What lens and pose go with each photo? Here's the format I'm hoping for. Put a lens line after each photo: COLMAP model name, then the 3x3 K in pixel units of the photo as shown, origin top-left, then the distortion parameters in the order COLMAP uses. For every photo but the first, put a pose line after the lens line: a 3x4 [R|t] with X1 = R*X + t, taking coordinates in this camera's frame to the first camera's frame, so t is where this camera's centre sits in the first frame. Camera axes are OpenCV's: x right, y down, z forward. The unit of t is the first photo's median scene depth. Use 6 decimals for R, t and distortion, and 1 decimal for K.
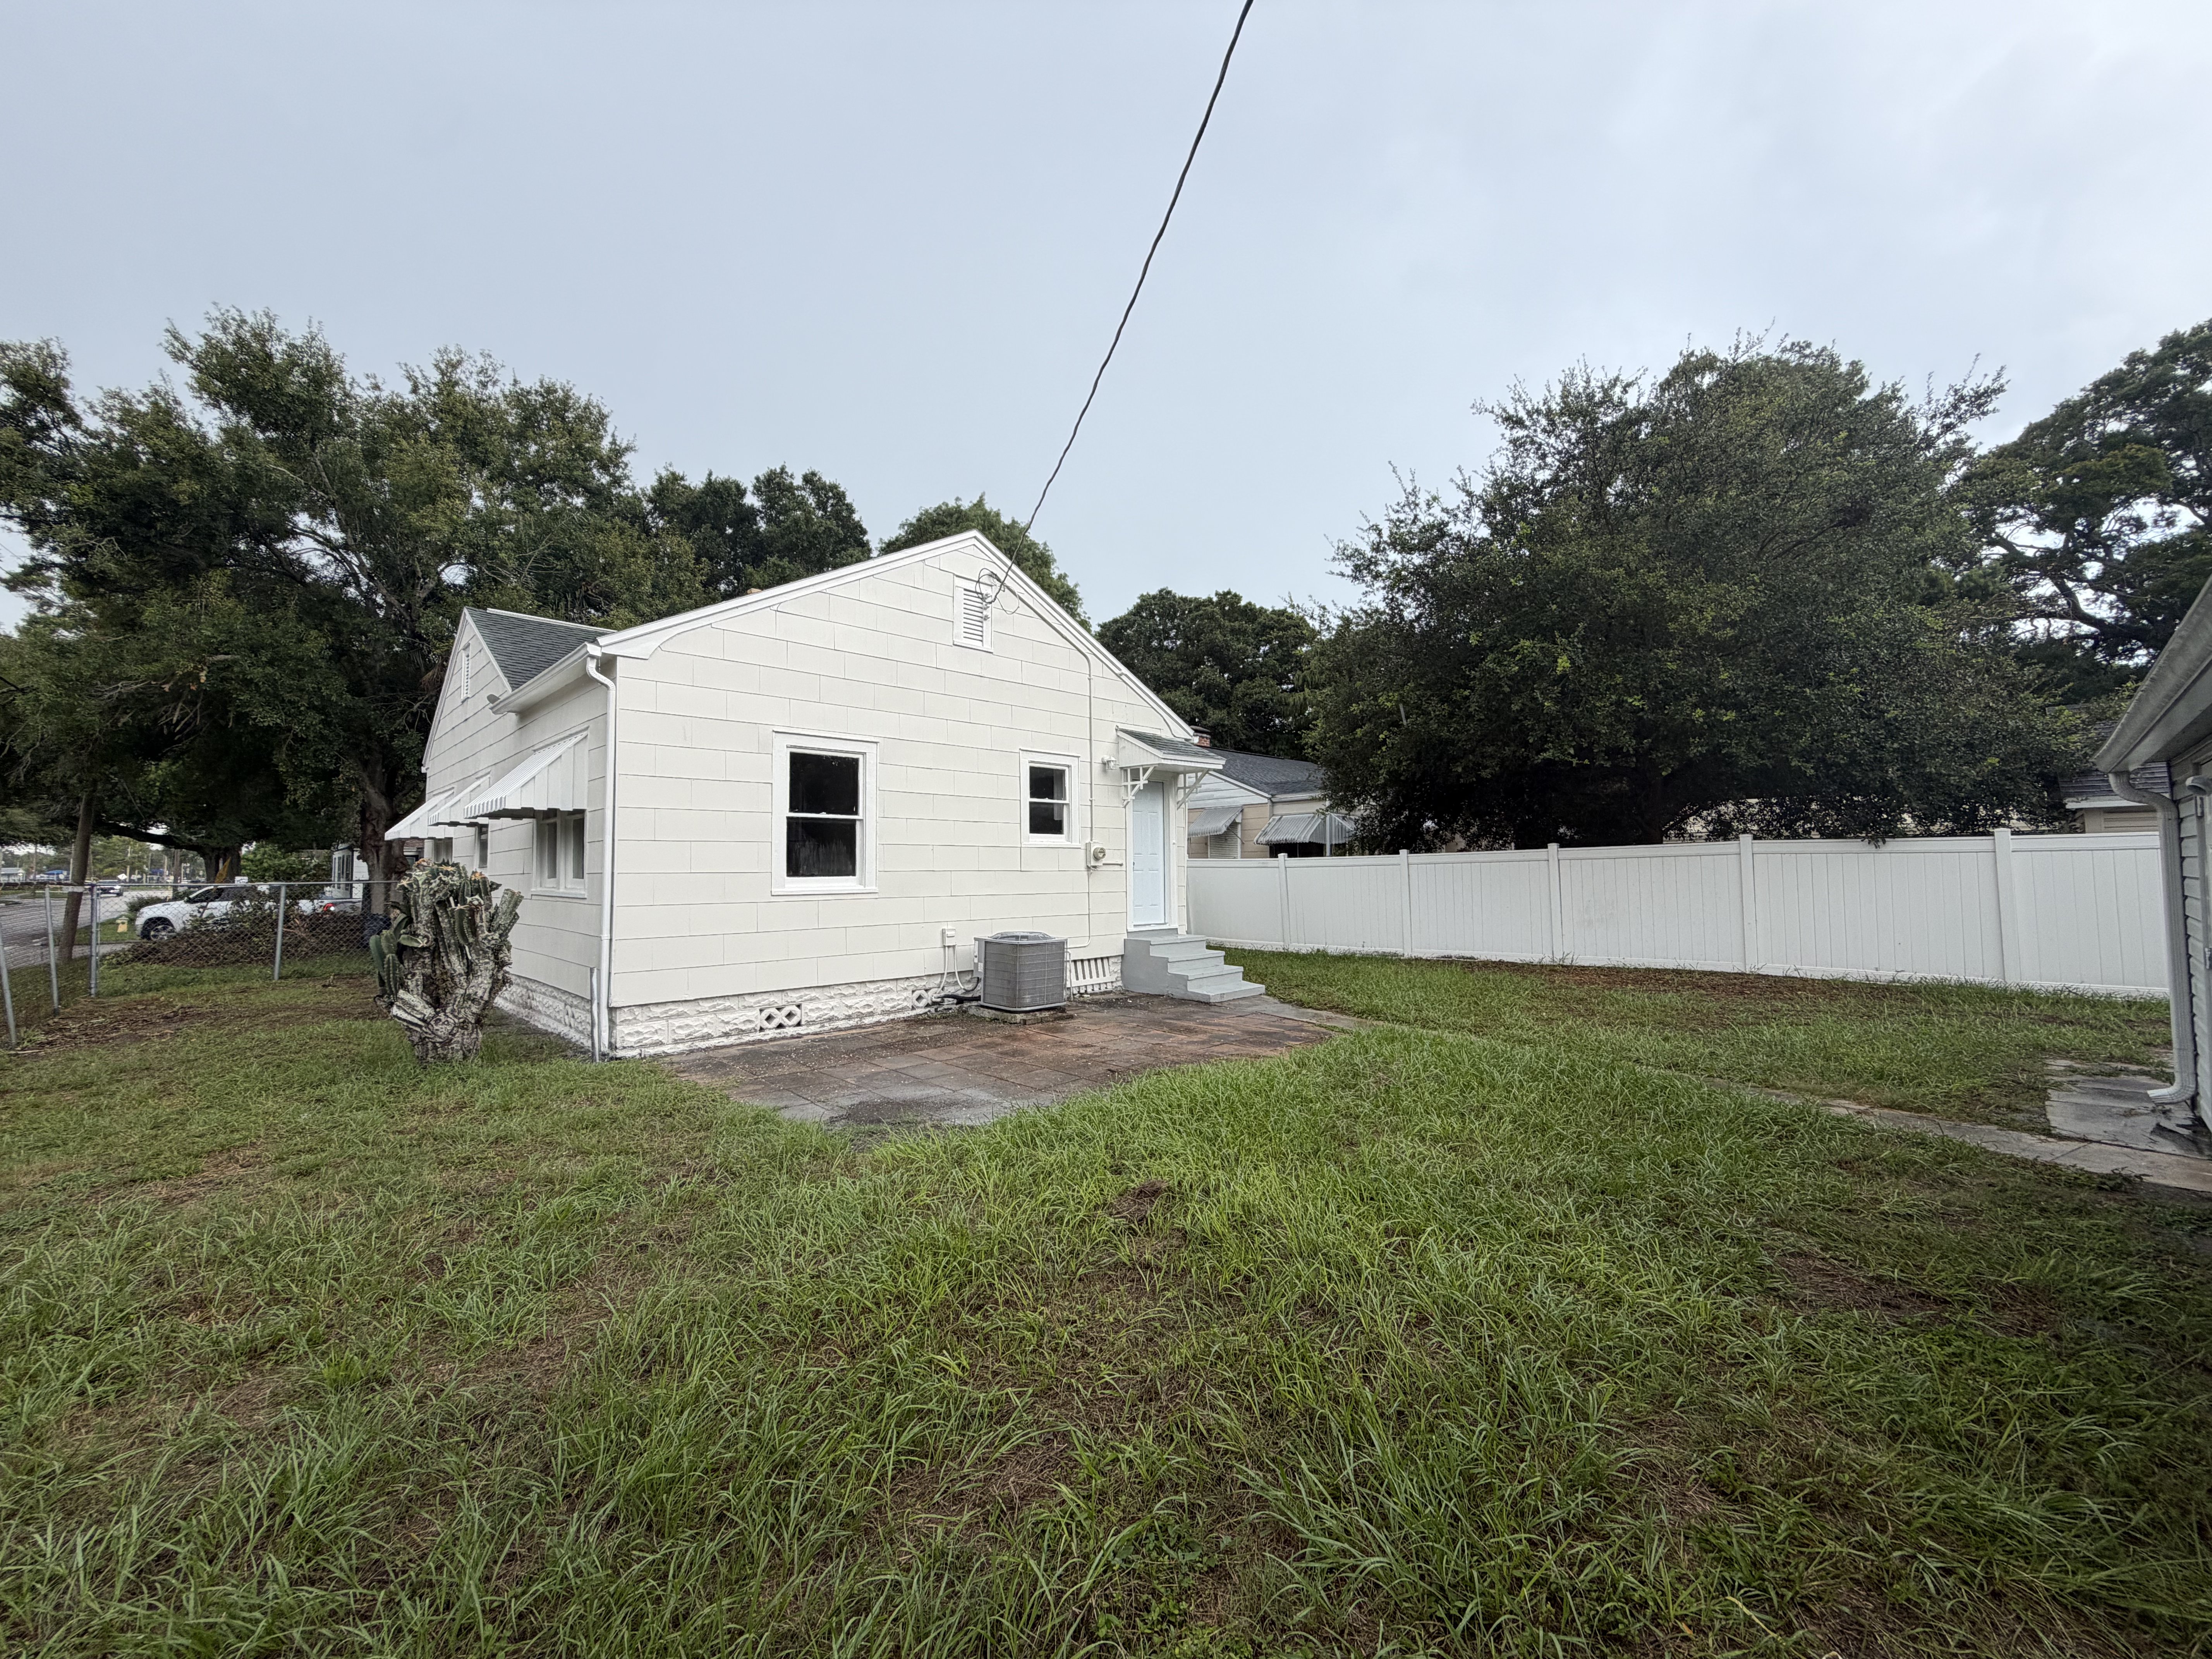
lens RADIAL K [[883.1, 0, 1108.6], [0, 883.1, 823.8], [0, 0, 1]] dist [-0.000438, 0.000581]
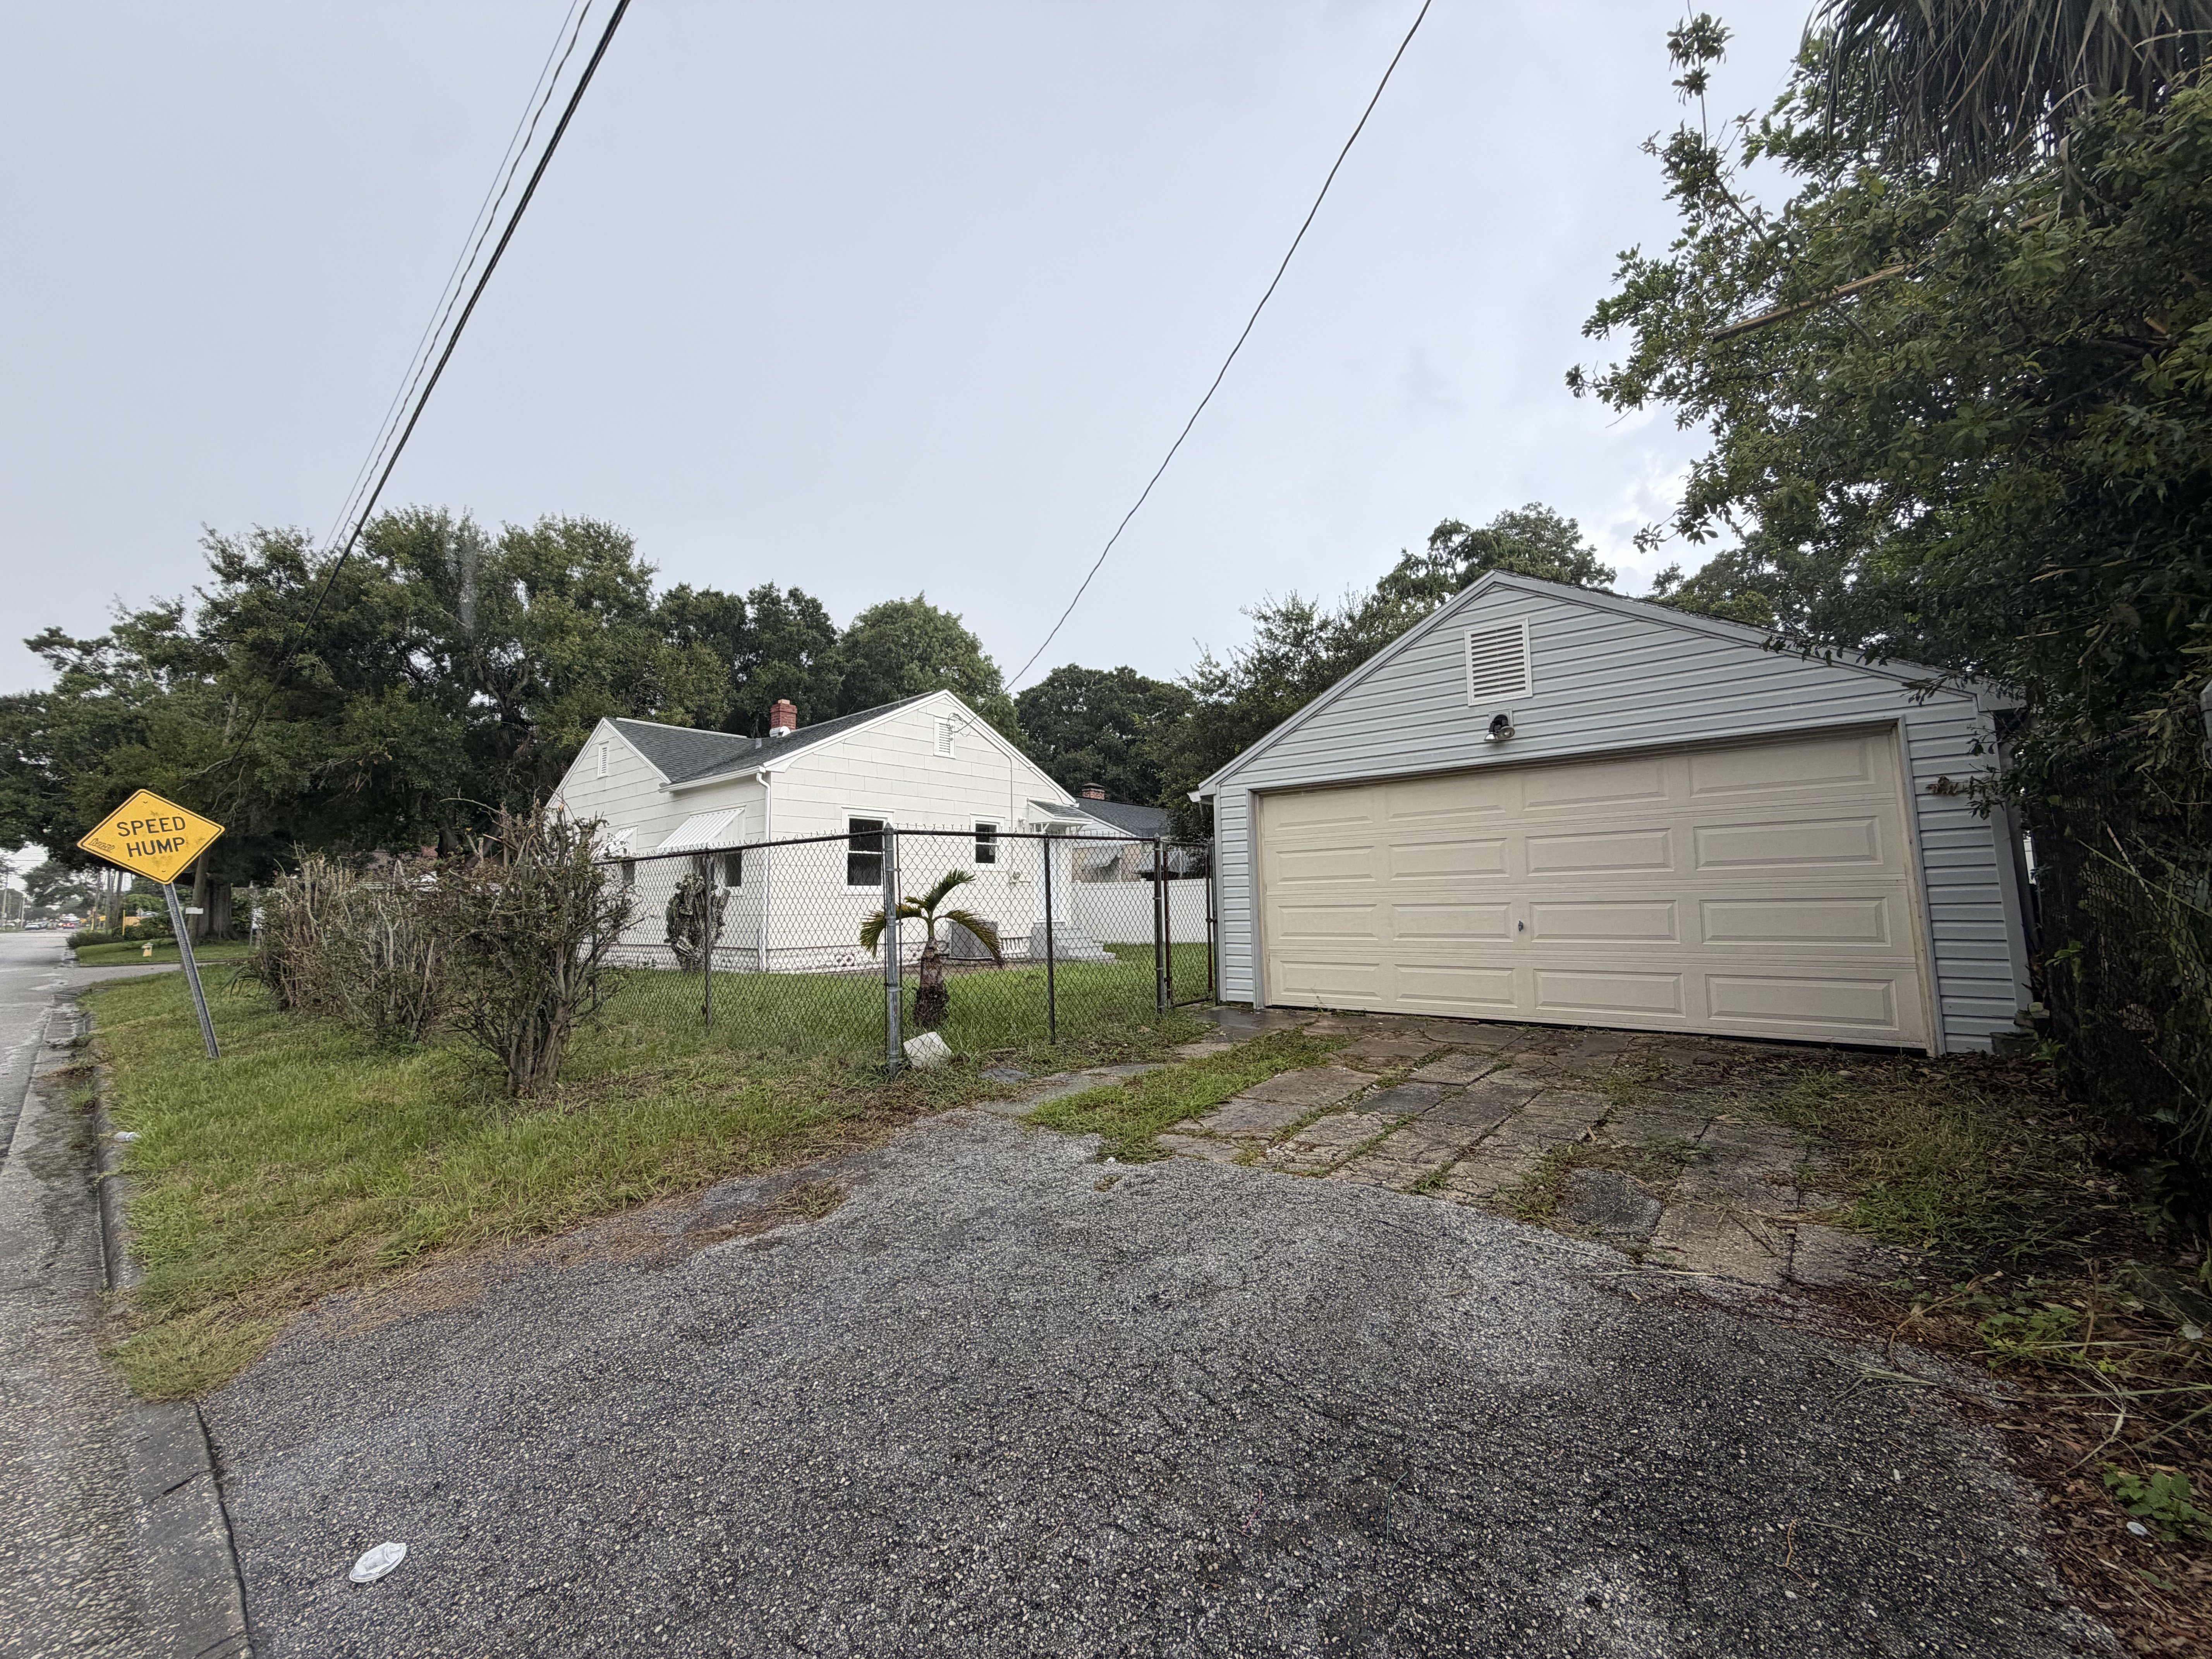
lens RADIAL K [[883.1, 0, 1104.6], [0, 883.1, 834.0], [0, 0, 1]] dist [-0.000438, 0.000581]
pose [[0.996253, 0.000602, 0.086483, 0.010451], [0.002115, 0.999507, -0.031319, 0.008618], [-0.086459, 0.031385, 0.995761, -0.689241]]
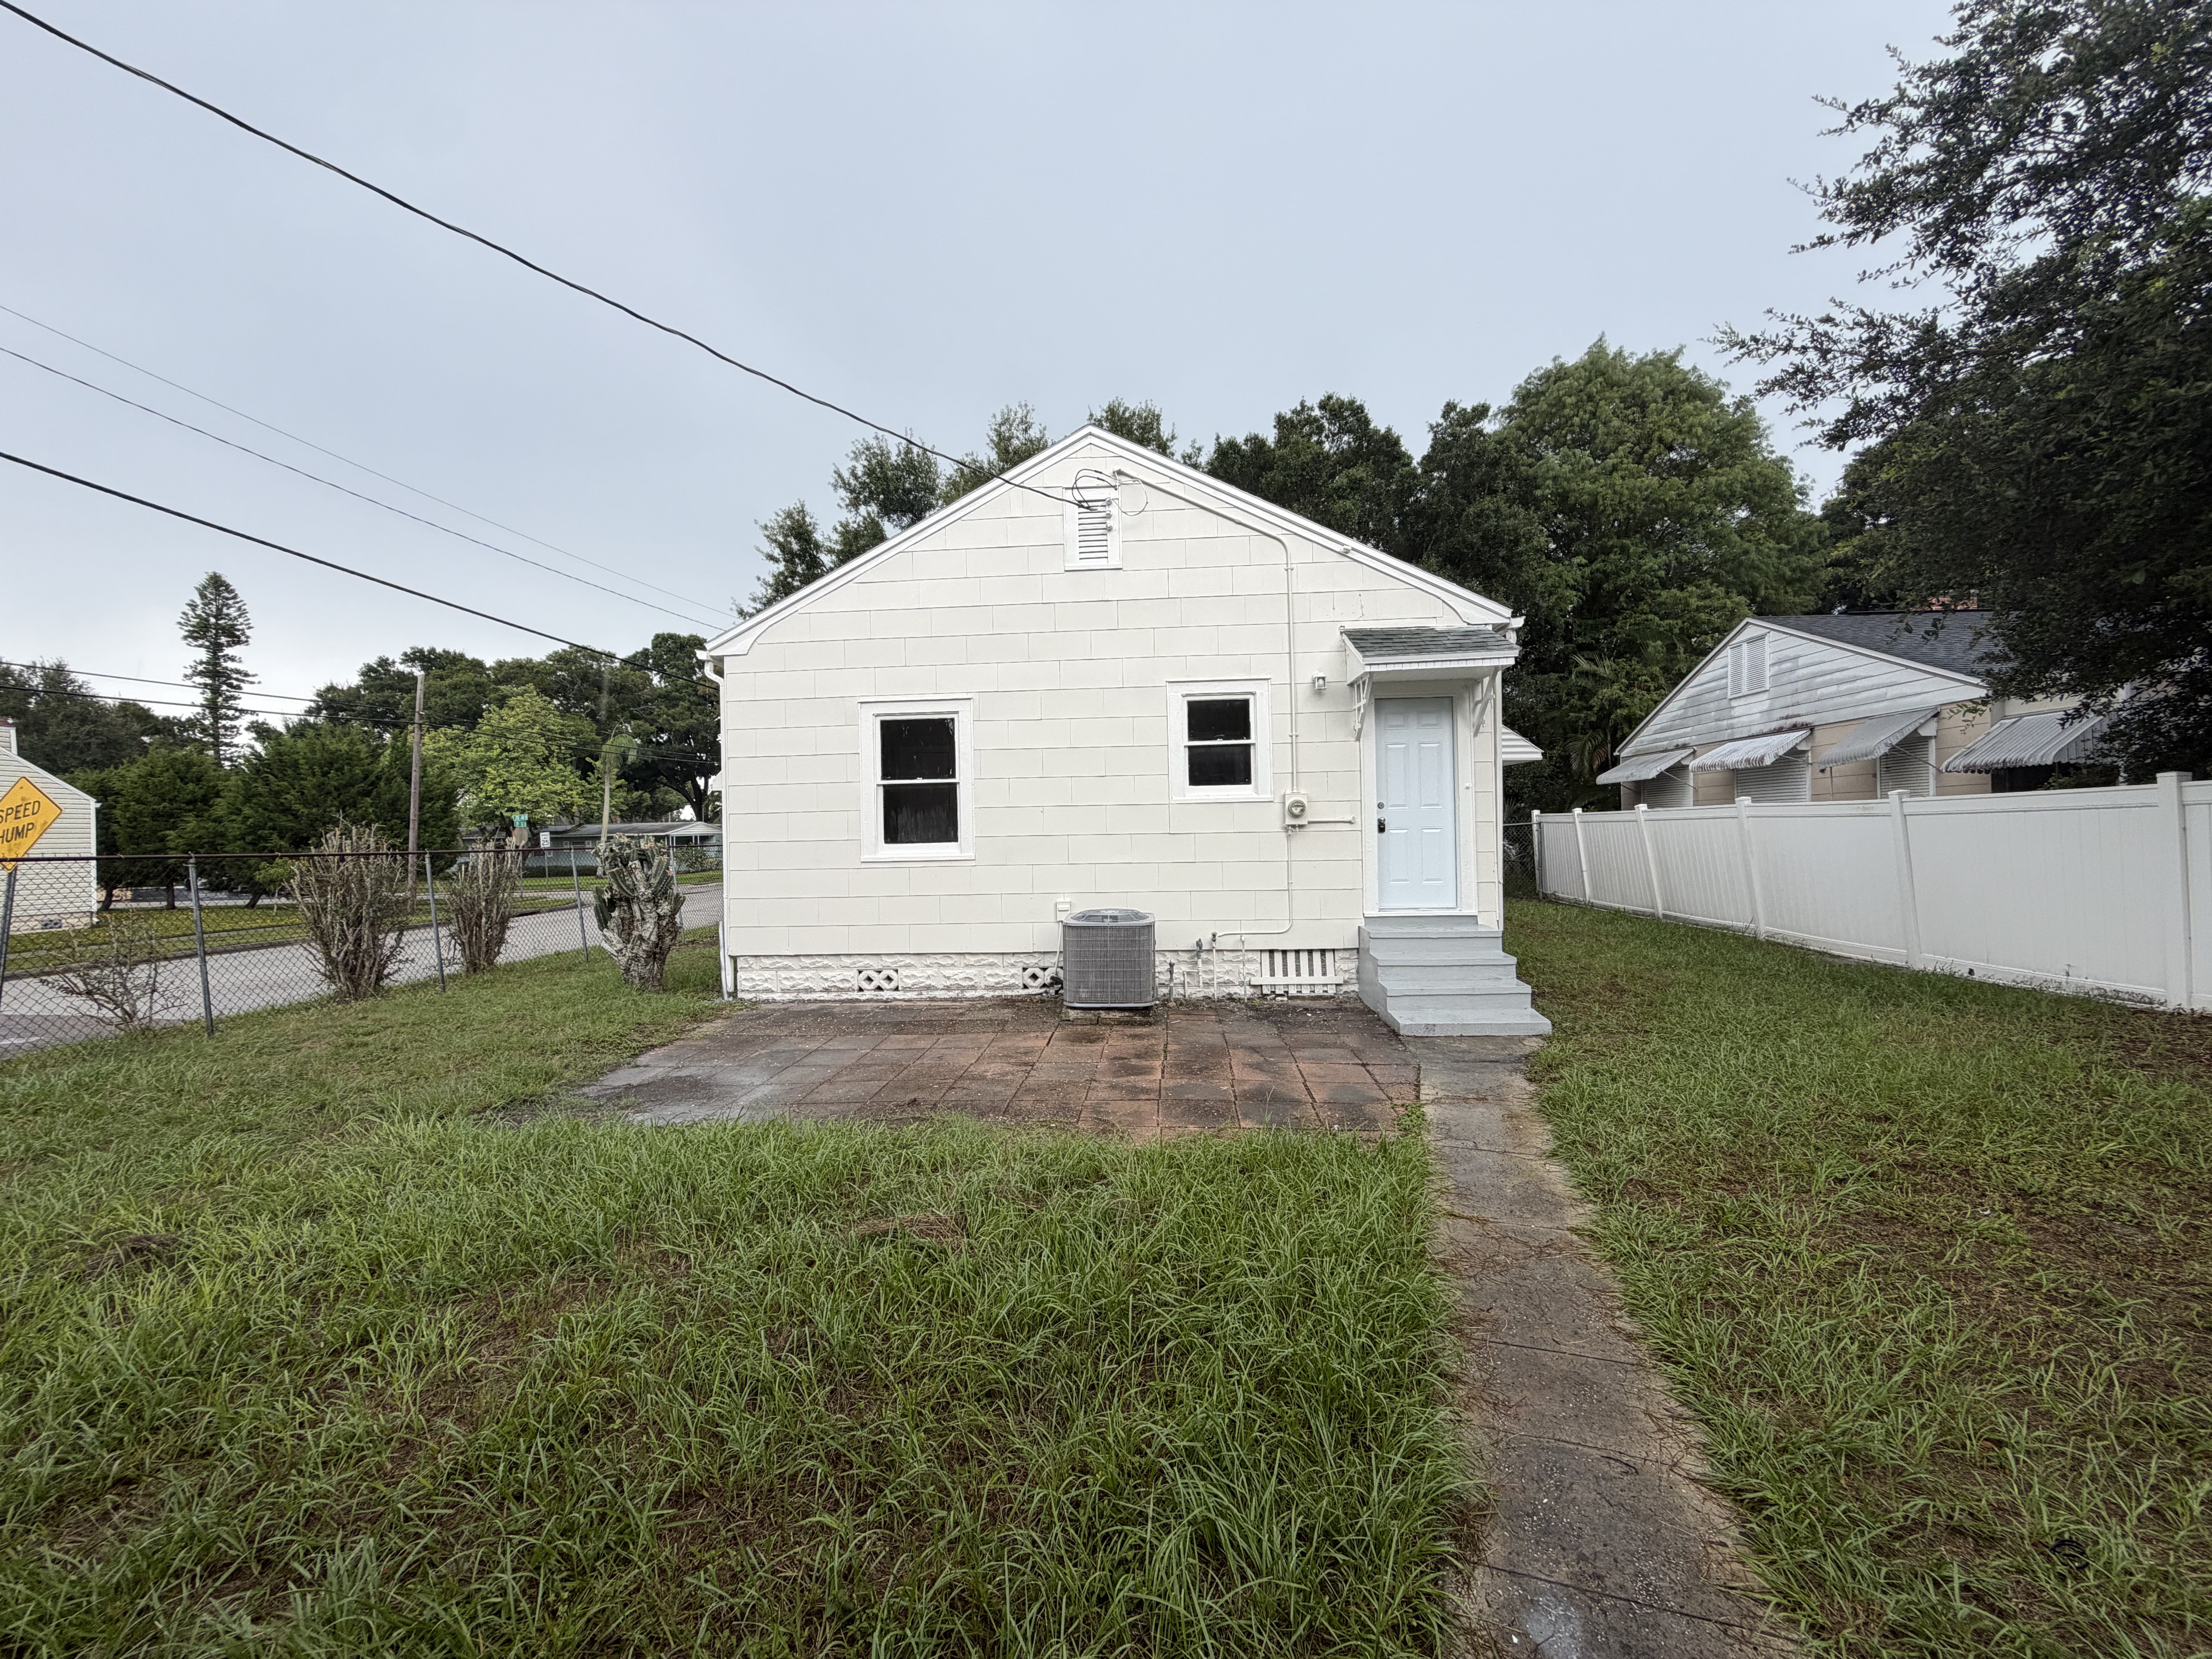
lens RADIAL K [[883.1, 0, 1112.0], [0, 883.1, 827.1], [0, 0, 1]] dist [-0.000438, 0.000581]
pose [[0.660328, -0.009607, -0.750916, 0.435024], [0.056131, 0.997753, 0.036594, 0.013994], [0.748876, -0.066314, 0.659384, 0.400010]]
